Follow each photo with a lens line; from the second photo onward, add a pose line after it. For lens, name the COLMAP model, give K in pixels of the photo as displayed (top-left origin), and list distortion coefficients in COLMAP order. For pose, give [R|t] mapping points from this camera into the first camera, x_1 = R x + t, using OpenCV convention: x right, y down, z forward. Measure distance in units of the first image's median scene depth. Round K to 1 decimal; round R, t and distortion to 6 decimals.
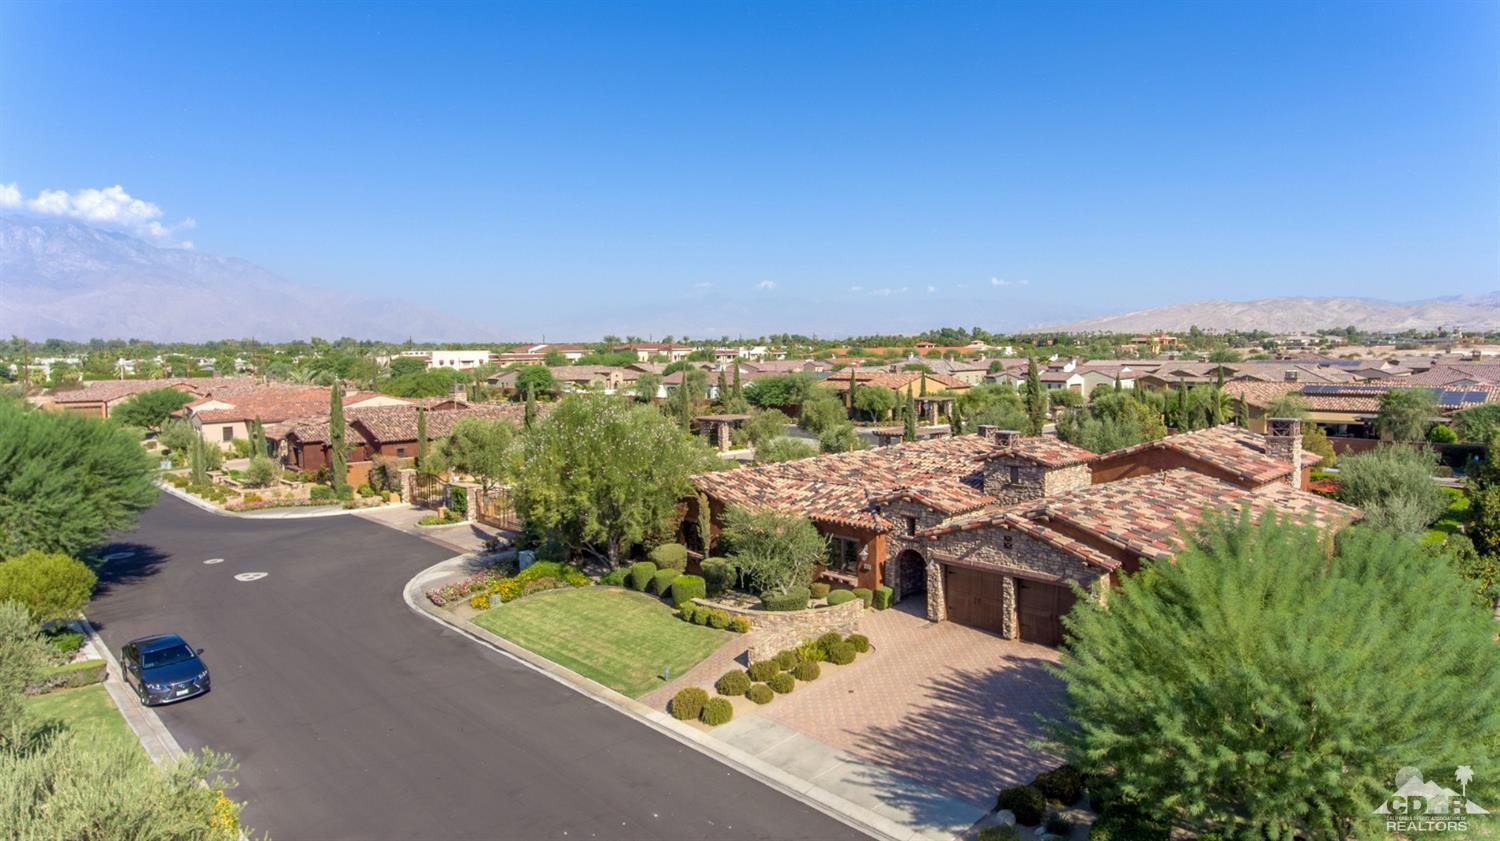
lens RADIAL K [[917.3, 0, 750.2], [0, 917.3, 424.0], [0, 0, 1]] dist [-0.004847, -0.000856]
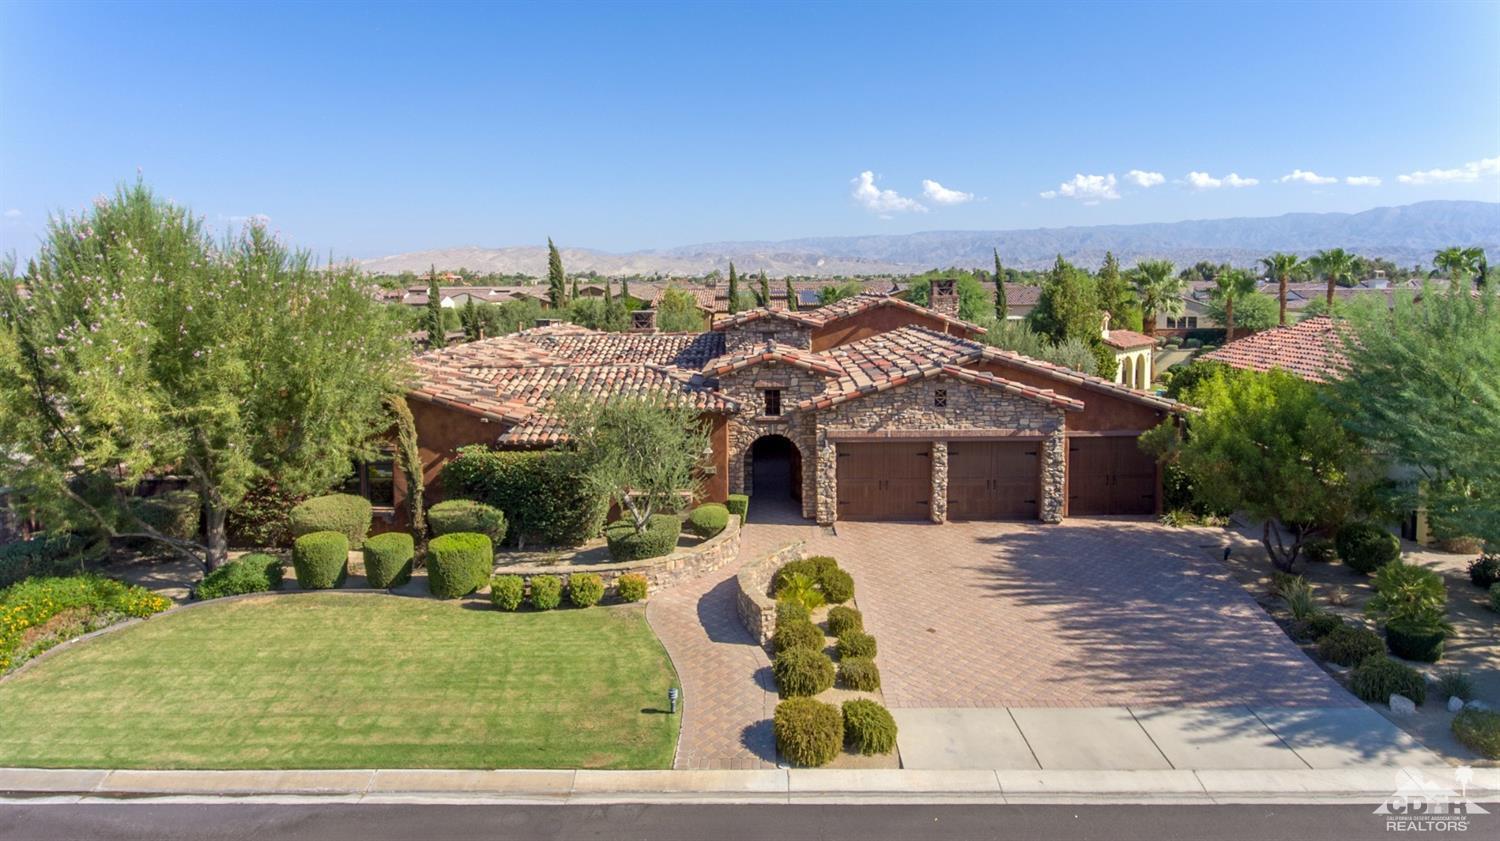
lens RADIAL K [[917.3, 0, 767.4], [0, 917.3, 369.5], [0, 0, 1]] dist [-0.004847, -0.000856]
pose [[0.687313, -0.057678, 0.724068, -0.381304], [0.062247, 0.997852, 0.020400, 0.079963], [-0.723689, 0.031050, 0.689427, 0.570614]]
